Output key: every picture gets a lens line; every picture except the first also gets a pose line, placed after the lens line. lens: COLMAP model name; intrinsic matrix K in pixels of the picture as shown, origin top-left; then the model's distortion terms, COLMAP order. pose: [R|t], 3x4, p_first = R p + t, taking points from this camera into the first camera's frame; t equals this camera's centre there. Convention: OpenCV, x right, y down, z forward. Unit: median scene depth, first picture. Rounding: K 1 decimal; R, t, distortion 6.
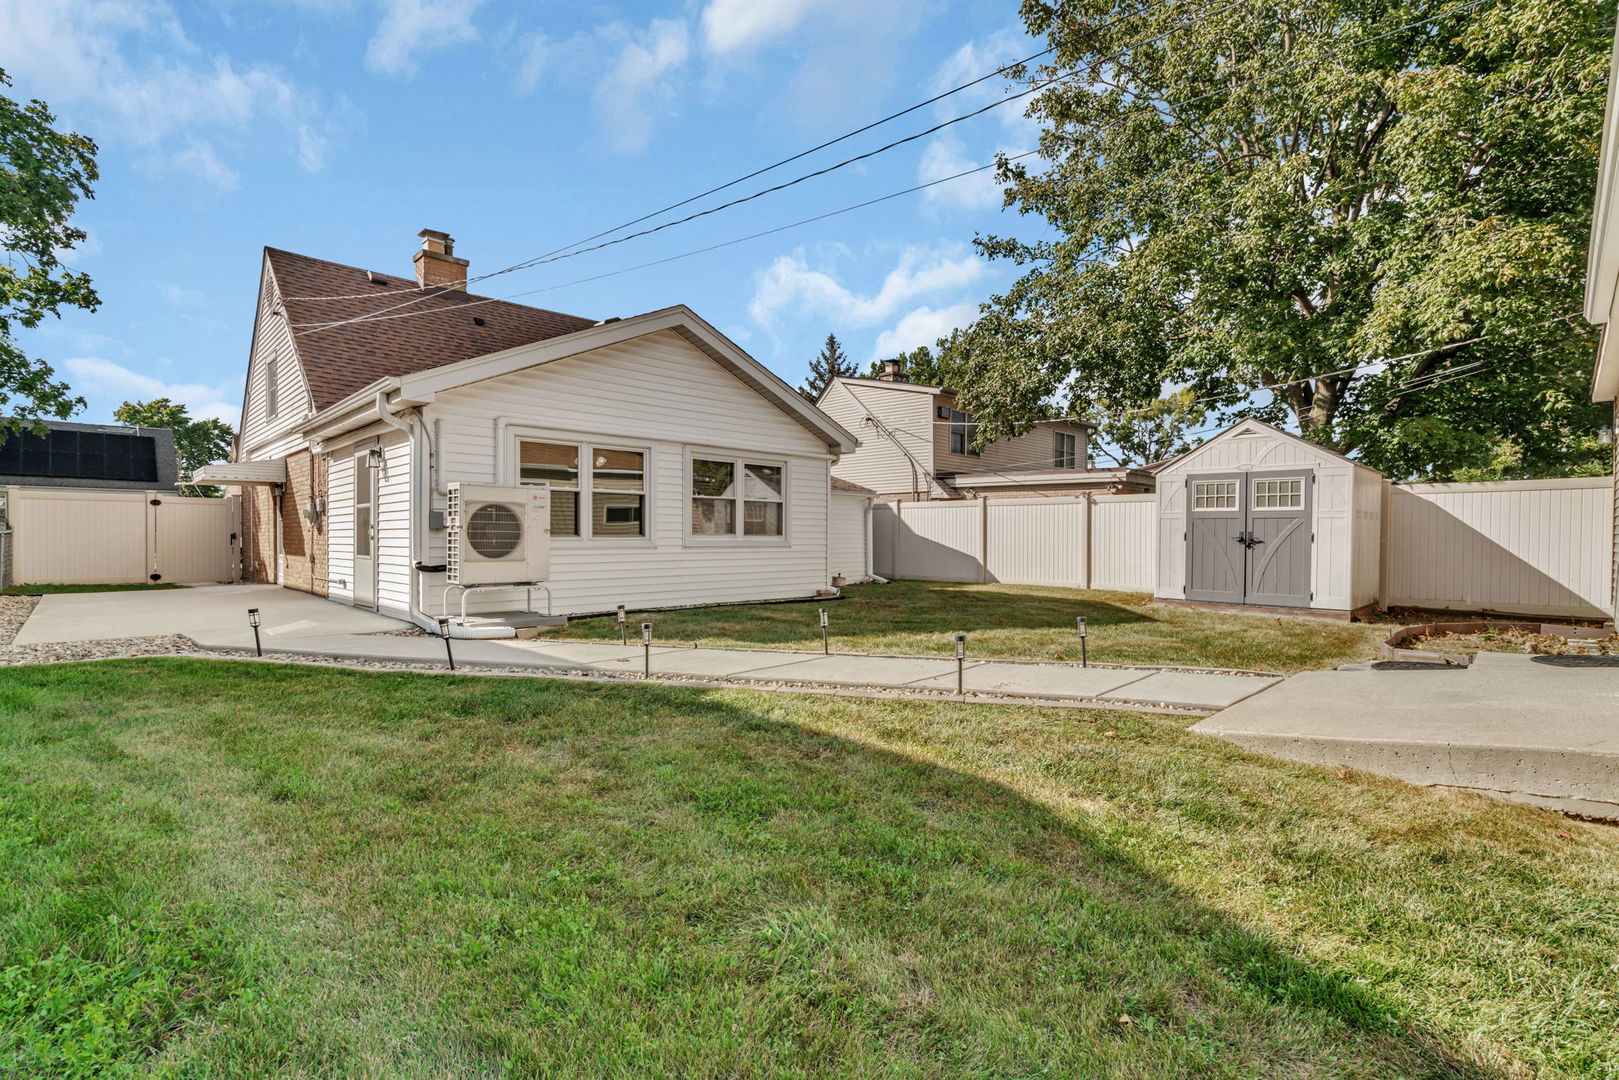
lens RADIAL K [[770.0, 0, 809.4], [0, 770.0, 540.7], [0, 0, 1]] dist [-0.001172, -0.000216]
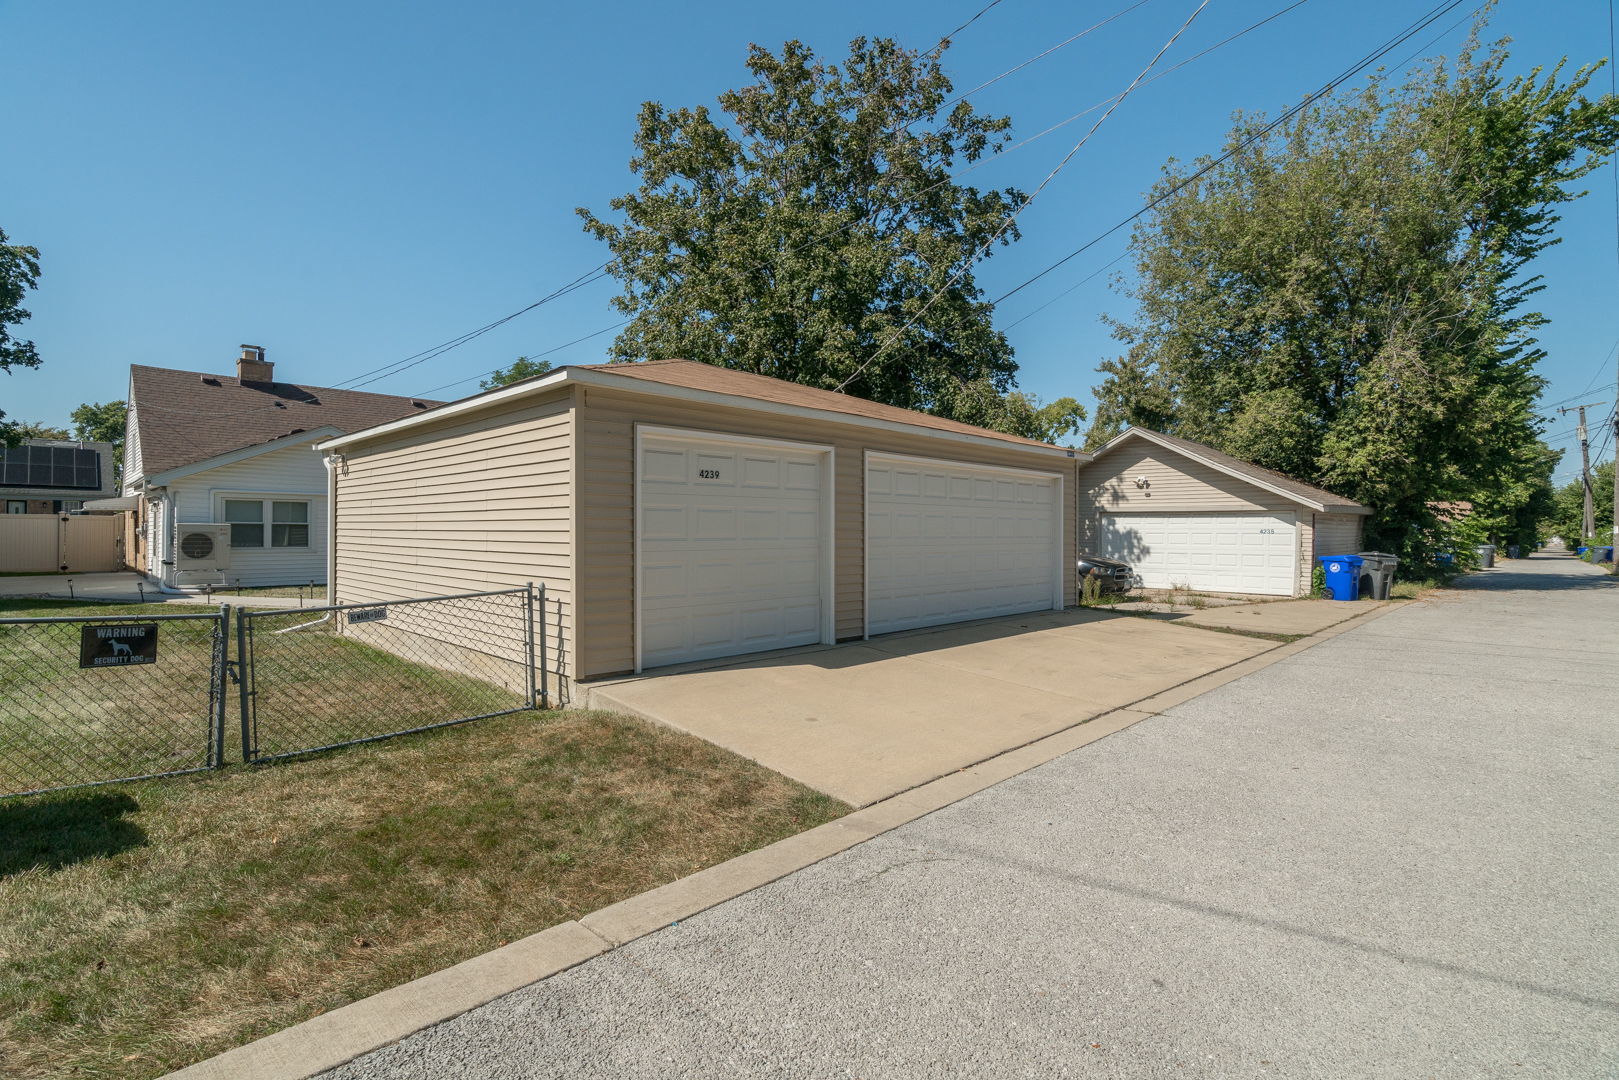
lens RADIAL K [[798.9, 0, 801.7], [0, 798.9, 524.6], [0, 0, 1]] dist [0.003720, 0.000713]
pose [[0.999981, 0.005550, -0.002652, 0.591330], [-0.005586, 0.999887, -0.013977, -0.022813], [0.002574, 0.013991, 0.999899, -0.566685]]
